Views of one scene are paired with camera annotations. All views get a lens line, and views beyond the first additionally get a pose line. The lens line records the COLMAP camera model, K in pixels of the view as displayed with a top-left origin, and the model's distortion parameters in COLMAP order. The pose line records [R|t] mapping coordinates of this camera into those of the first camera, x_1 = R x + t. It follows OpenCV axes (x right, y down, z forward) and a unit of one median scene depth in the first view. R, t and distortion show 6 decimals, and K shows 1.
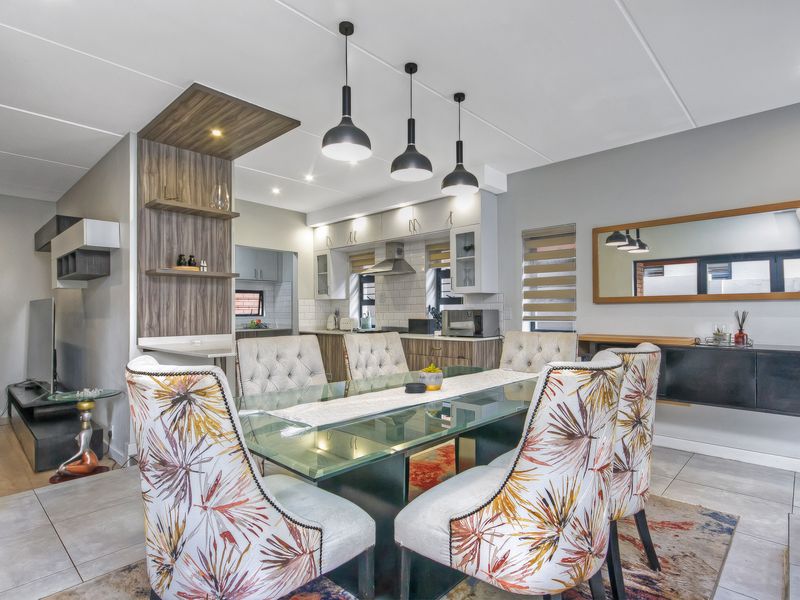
lens RADIAL K [[441.7, 0, 401.7], [0, 441.7, 308.8], [0, 0, 1]] dist [-0.000729, 0.000006]
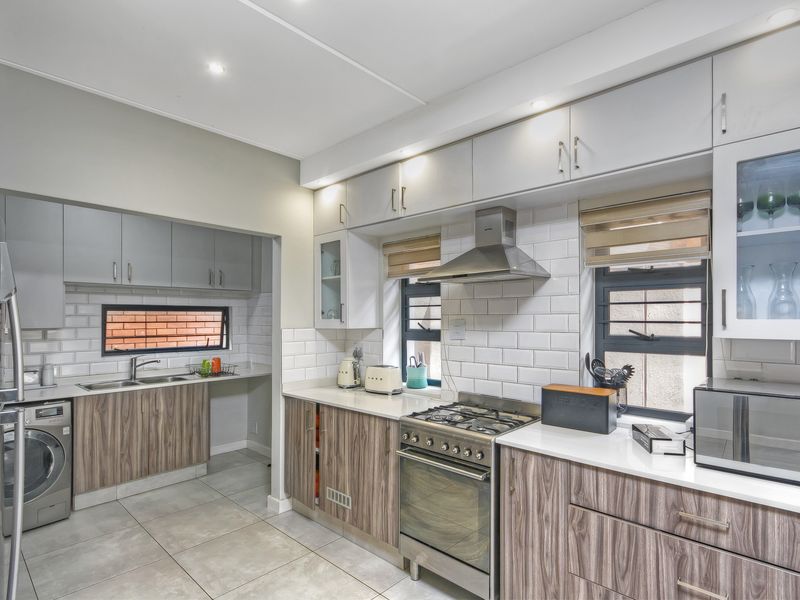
lens RADIAL K [[441.7, 0, 401.7], [0, 441.7, 308.8], [0, 0, 1]] dist [-0.000729, 0.000006]
pose [[0.999997, 0.002456, -0.000579, -0.112330], [-0.002462, 0.999934, -0.011212, -0.045326], [0.000551, 0.011214, 0.999937, 0.568698]]
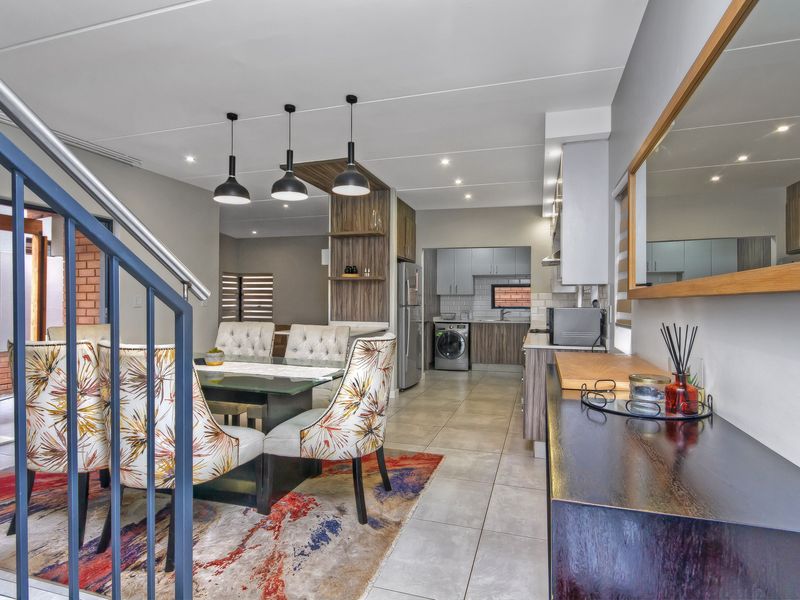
lens RADIAL K [[428.3, 0, 400.2], [0, 428.3, 301.9], [0, 0, 1]] dist [0.000460, 0.000392]
pose [[0.429576, 0.008192, -0.902994, 0.584329], [-0.003076, 0.999966, 0.007609, -0.009966], [0.903026, -0.000491, 0.429586, 0.365687]]
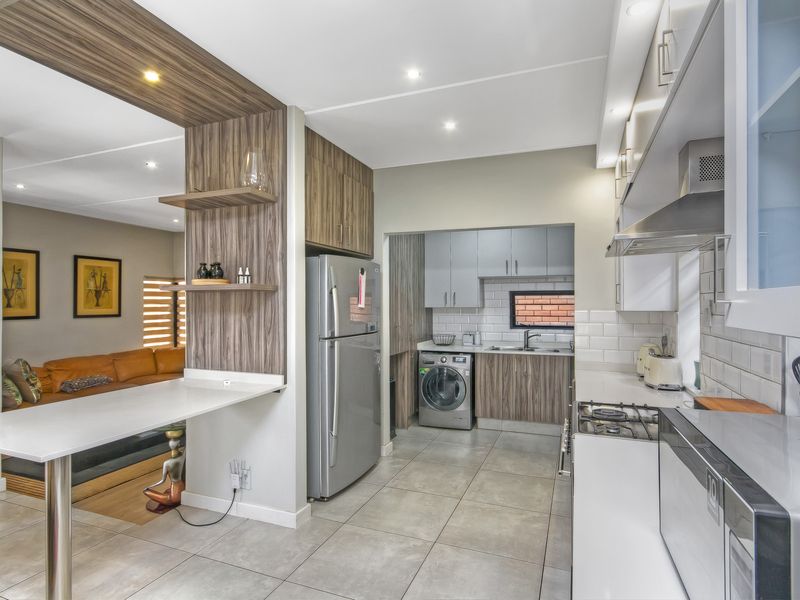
lens RADIAL K [[428.3, 0, 400.2], [0, 428.3, 301.9], [0, 0, 1]] dist [0.000460, 0.000392]
pose [[0.360181, 0.002157, -0.932880, 0.198254], [0.004002, 0.999985, 0.003857, -0.039851], [0.932874, -0.005123, 0.360167, 0.703815]]
